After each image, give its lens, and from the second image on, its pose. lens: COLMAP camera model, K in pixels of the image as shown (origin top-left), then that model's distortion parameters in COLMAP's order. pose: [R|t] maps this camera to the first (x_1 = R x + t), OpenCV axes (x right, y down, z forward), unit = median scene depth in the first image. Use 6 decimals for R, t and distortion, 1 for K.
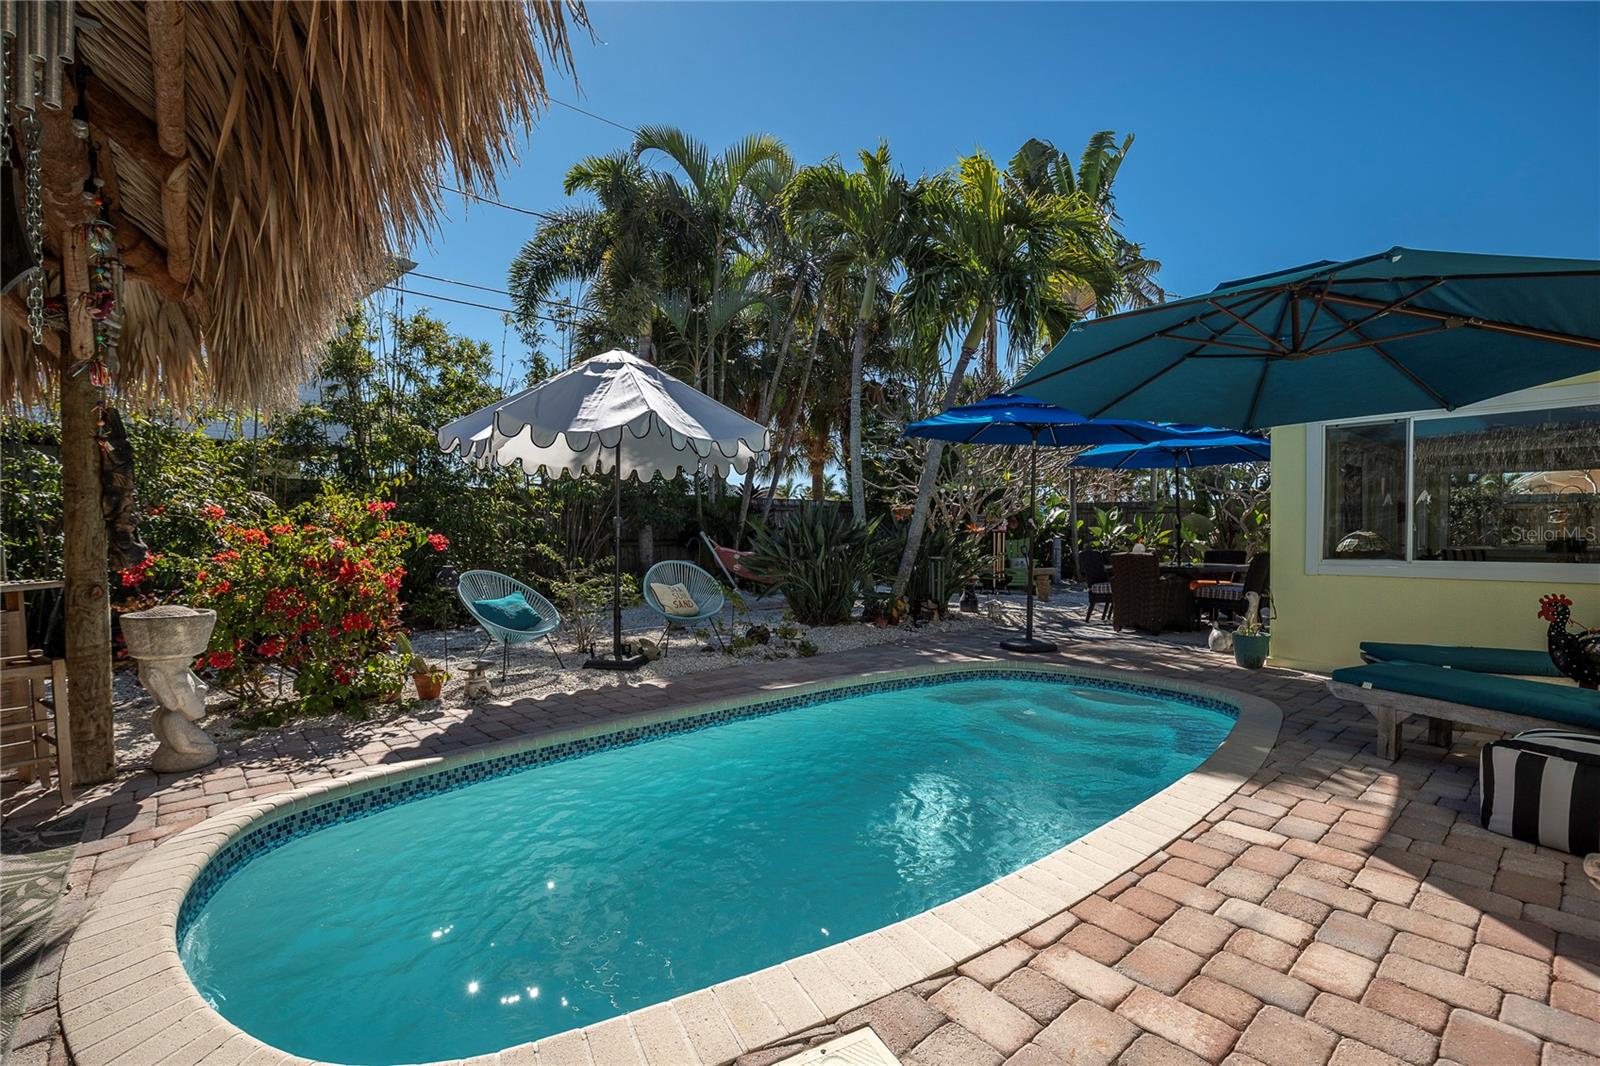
lens RADIAL K [[732.4, 0, 806.5], [0, 732.4, 557.4], [0, 0, 1]] dist [-0.041866, 0.009103]
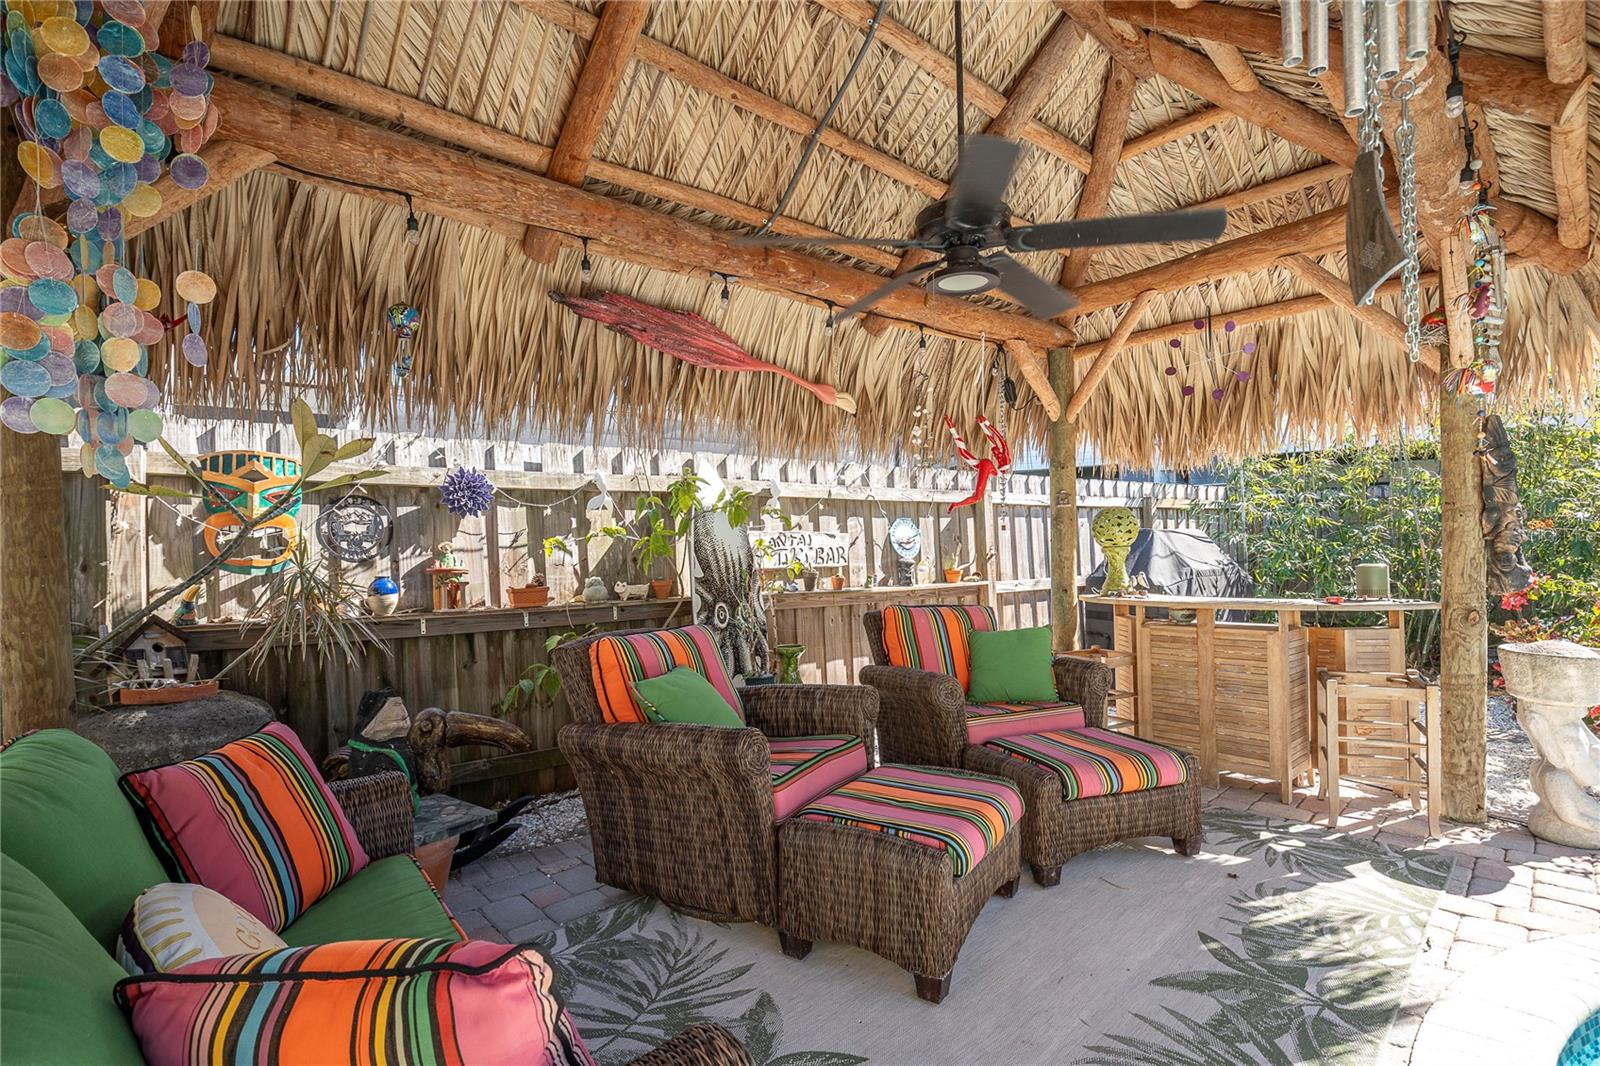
lens RADIAL K [[738.9, 0, 800.0], [0, 738.9, 533.0], [0, 0, 1]] dist [-0.044379, 0.010290]
pose [[0.028217, -0.009453, -0.999557, -0.096483], [-0.030830, 0.999471, -0.010322, -0.023910], [0.999126, 0.031108, 0.027911, 0.096416]]
